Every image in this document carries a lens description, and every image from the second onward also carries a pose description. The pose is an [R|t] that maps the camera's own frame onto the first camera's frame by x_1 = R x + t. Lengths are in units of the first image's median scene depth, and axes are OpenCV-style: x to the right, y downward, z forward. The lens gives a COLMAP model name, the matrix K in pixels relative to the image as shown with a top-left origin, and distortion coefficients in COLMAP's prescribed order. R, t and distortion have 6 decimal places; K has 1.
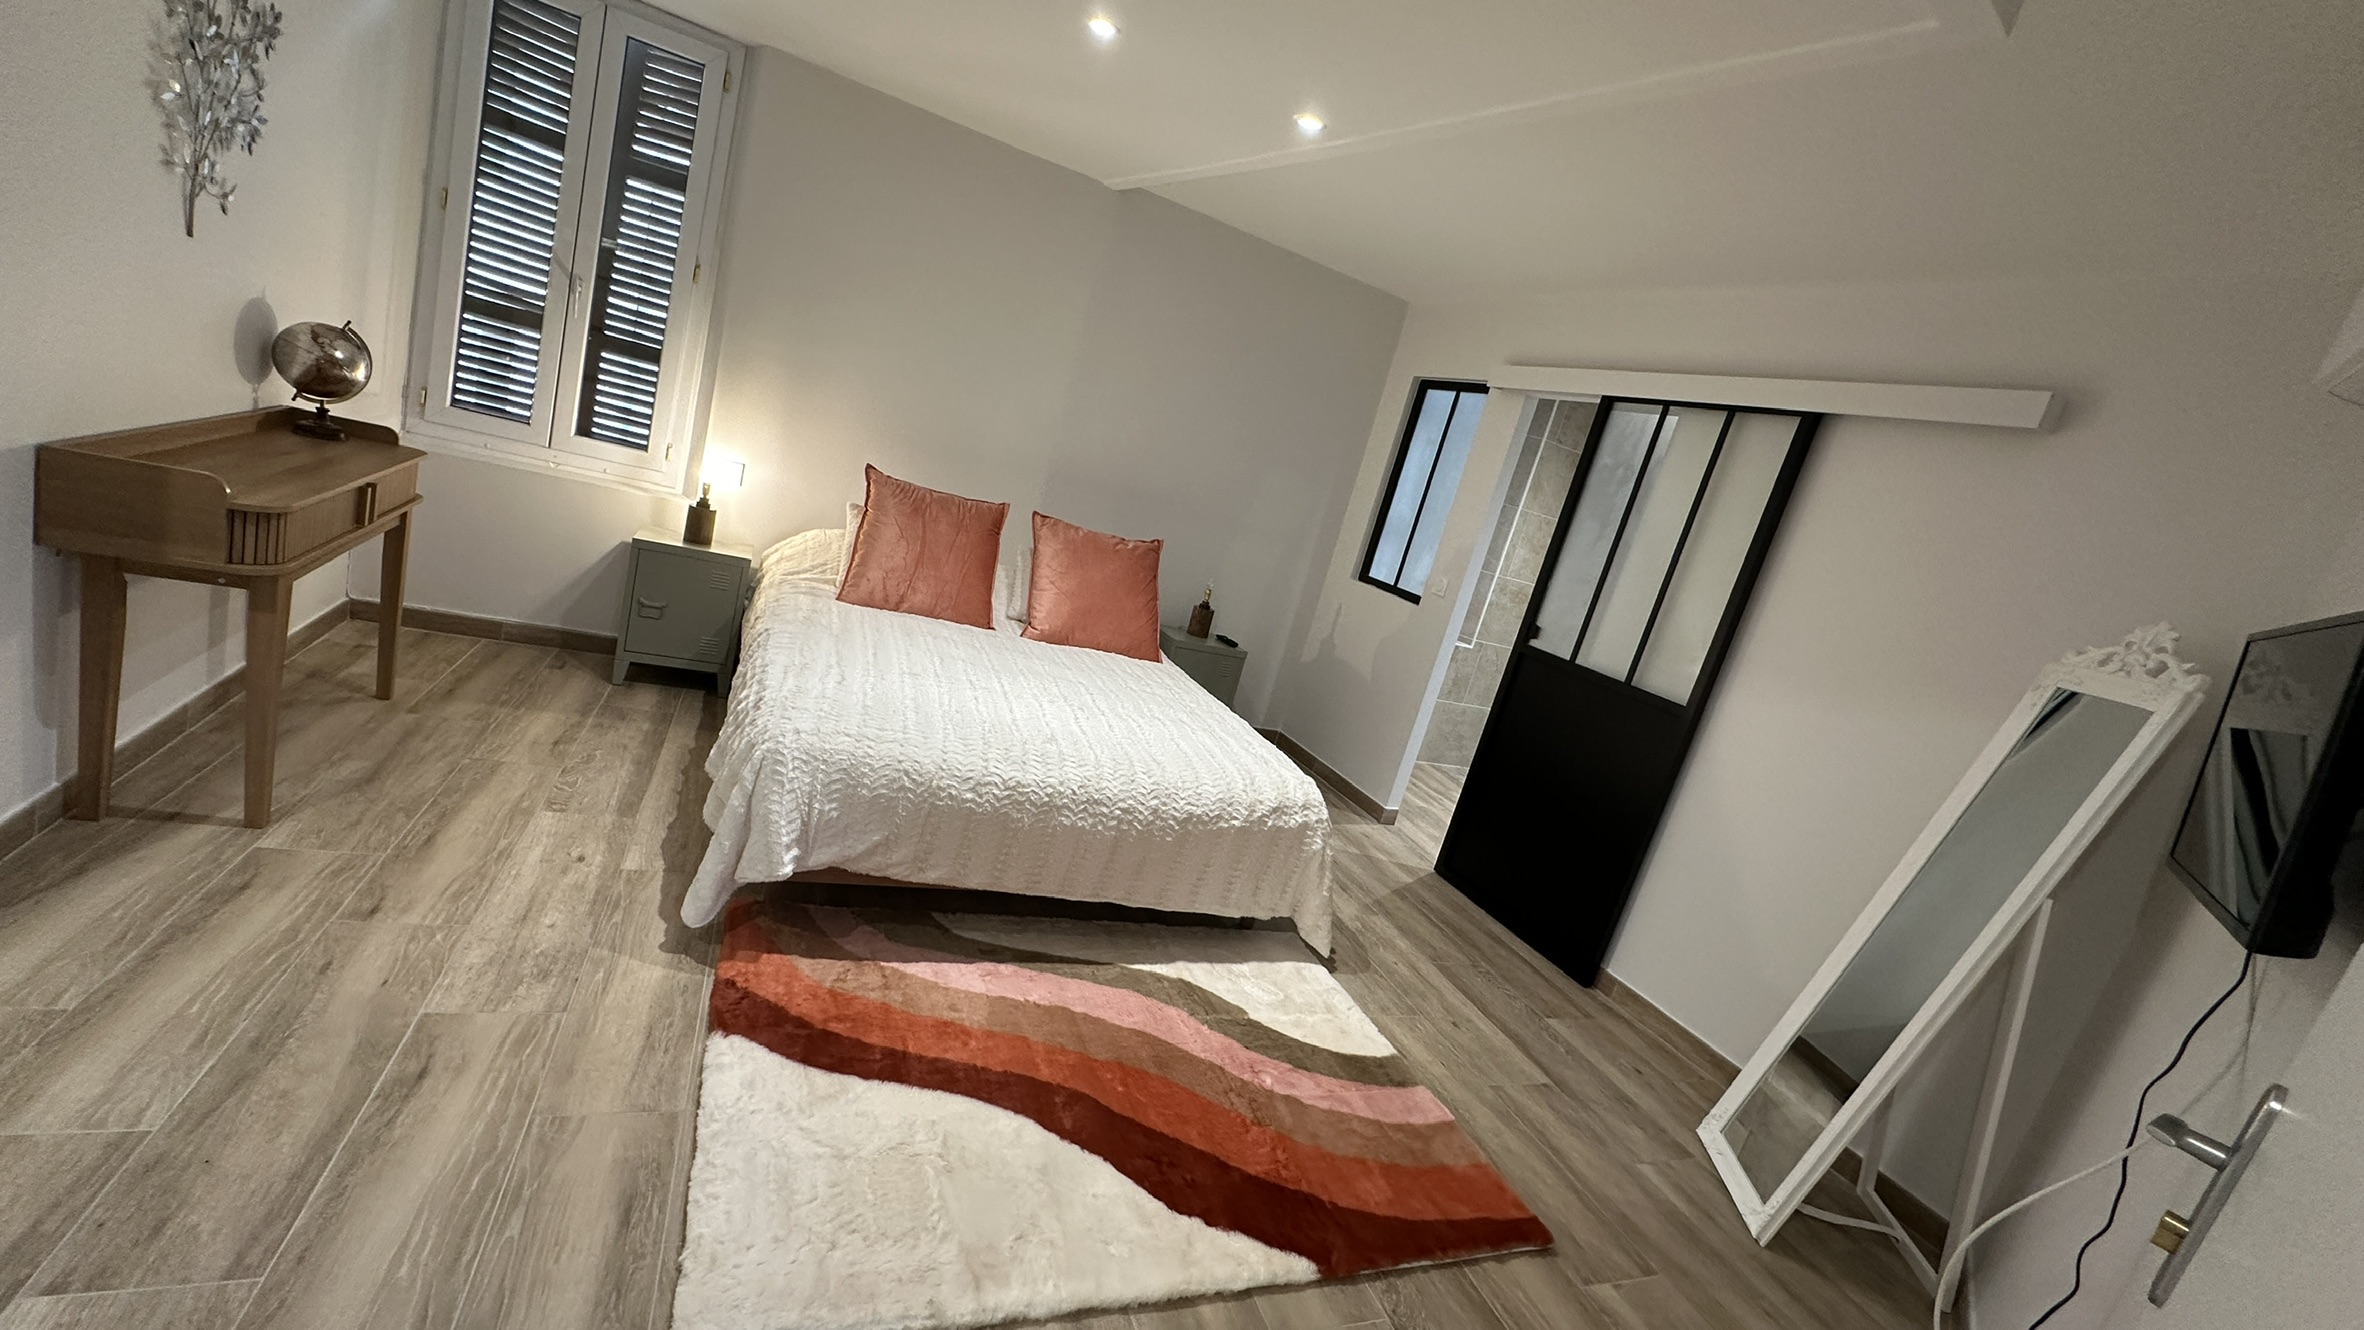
lens RADIAL K [[945.9, 0, 1182.0], [0, 945.9, 665.0], [0, 0, 1]] dist [0.000315, -0.000118]
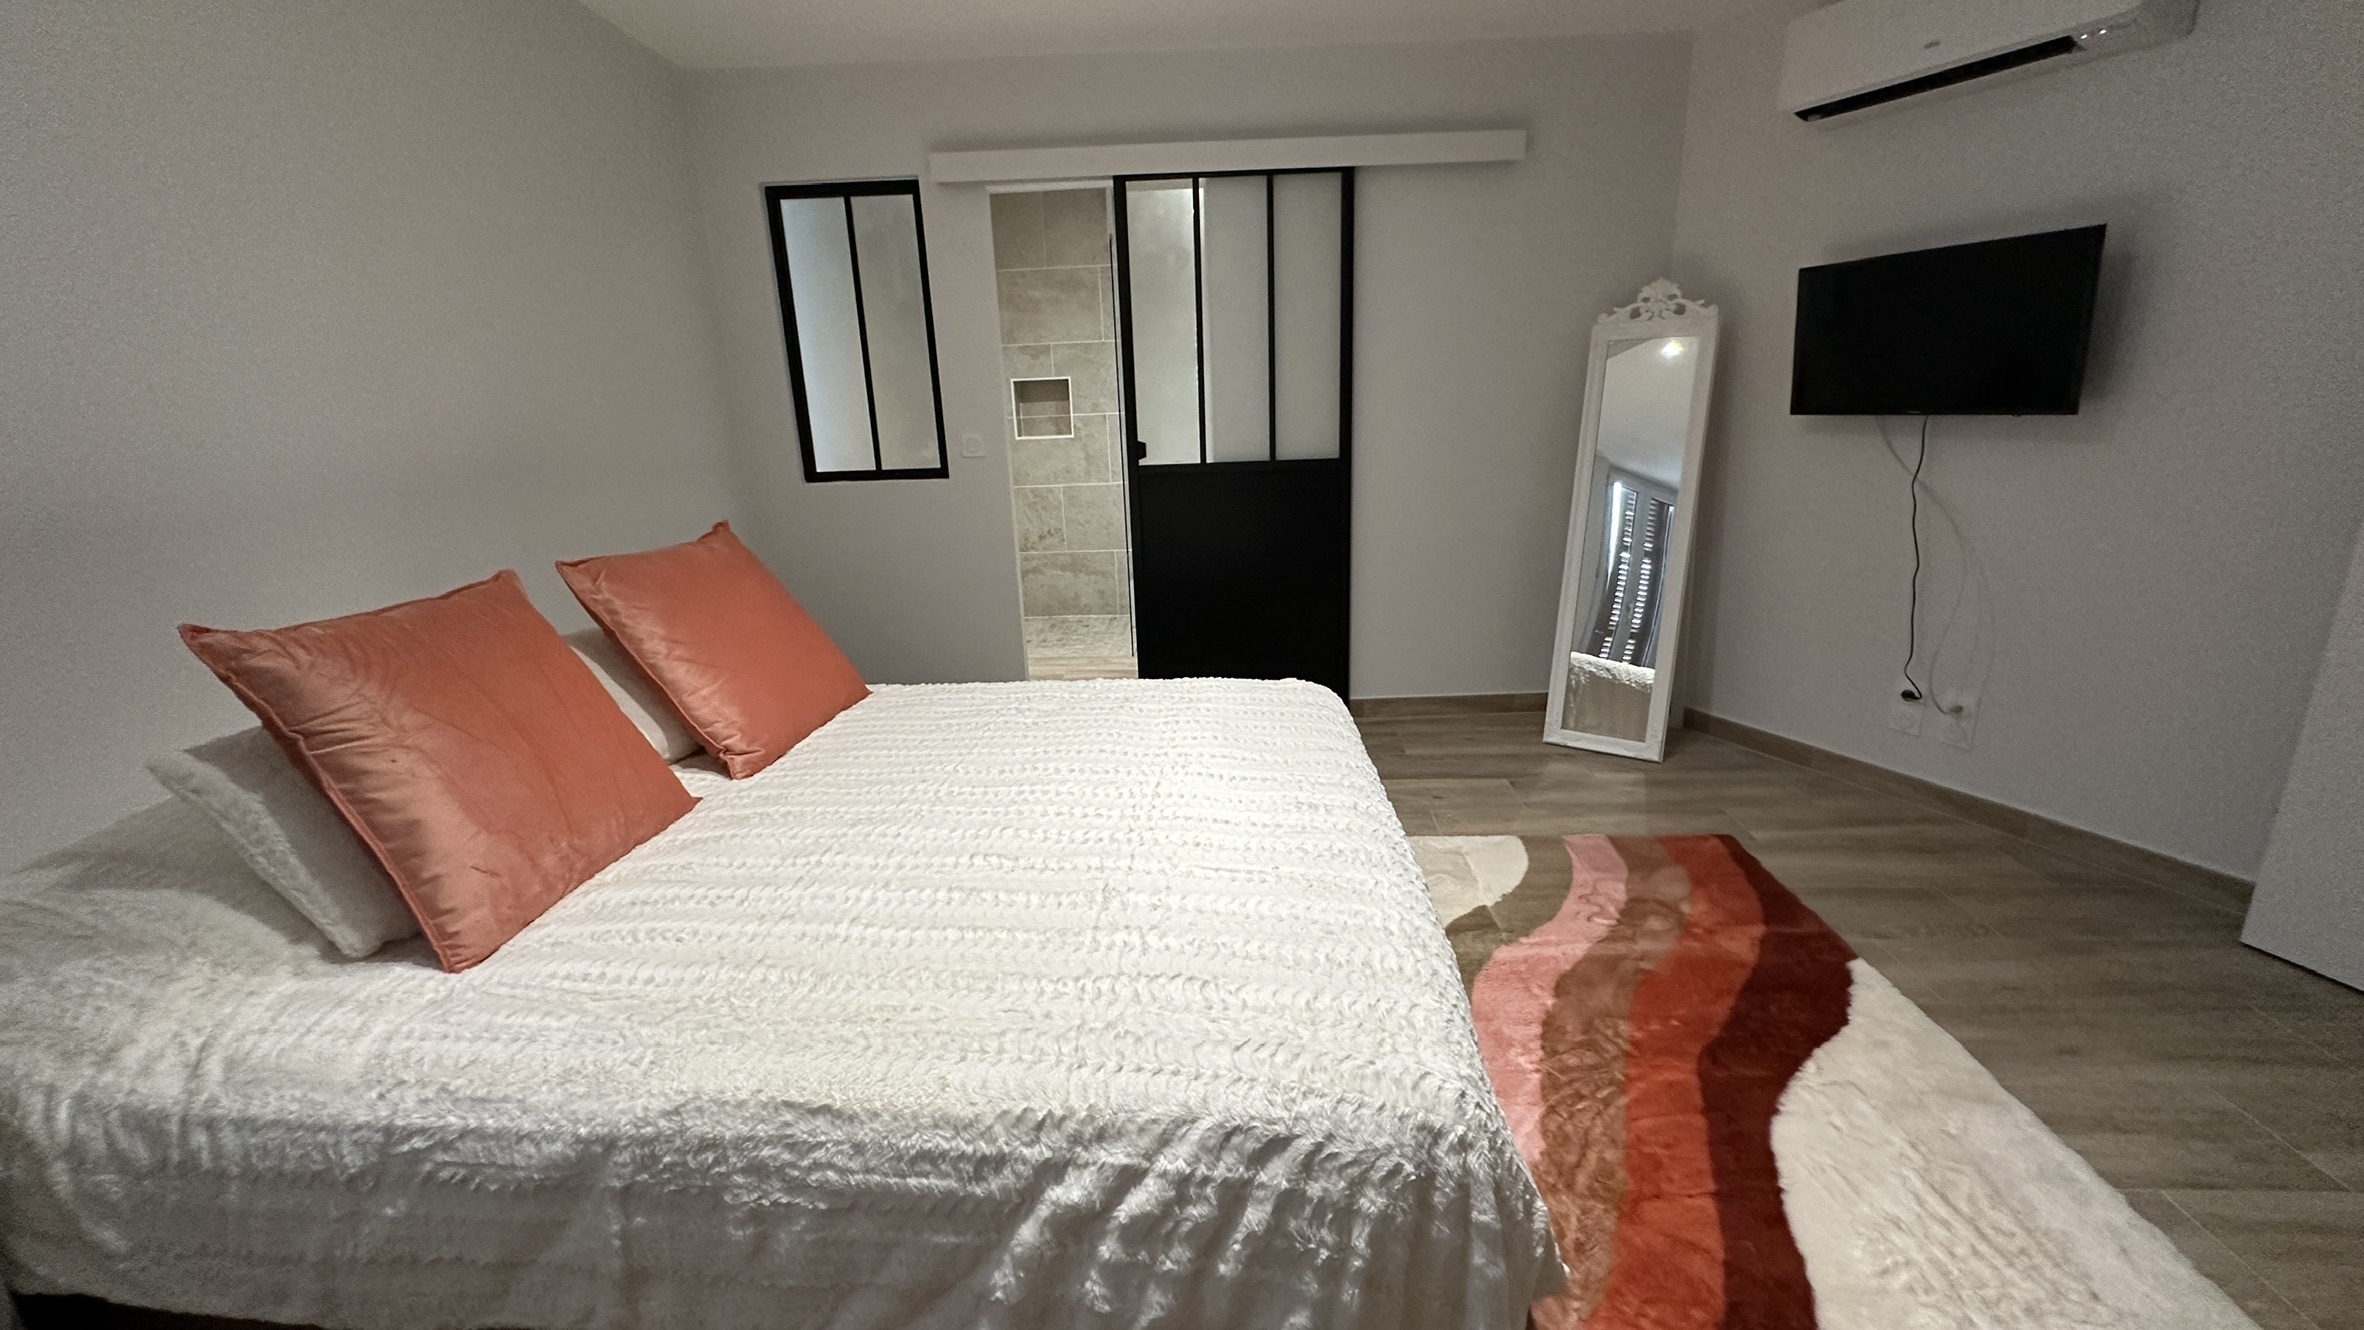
lens RADIAL K [[945.9, 0, 1182.0], [0, 945.9, 665.0], [0, 0, 1]] dist [0.000315, -0.000118]
pose [[0.409127, -0.504087, 0.760599, -0.502401], [0.340649, 0.857667, 0.385183, -0.232489], [-0.846507, 0.101508, 0.522611, 0.574988]]
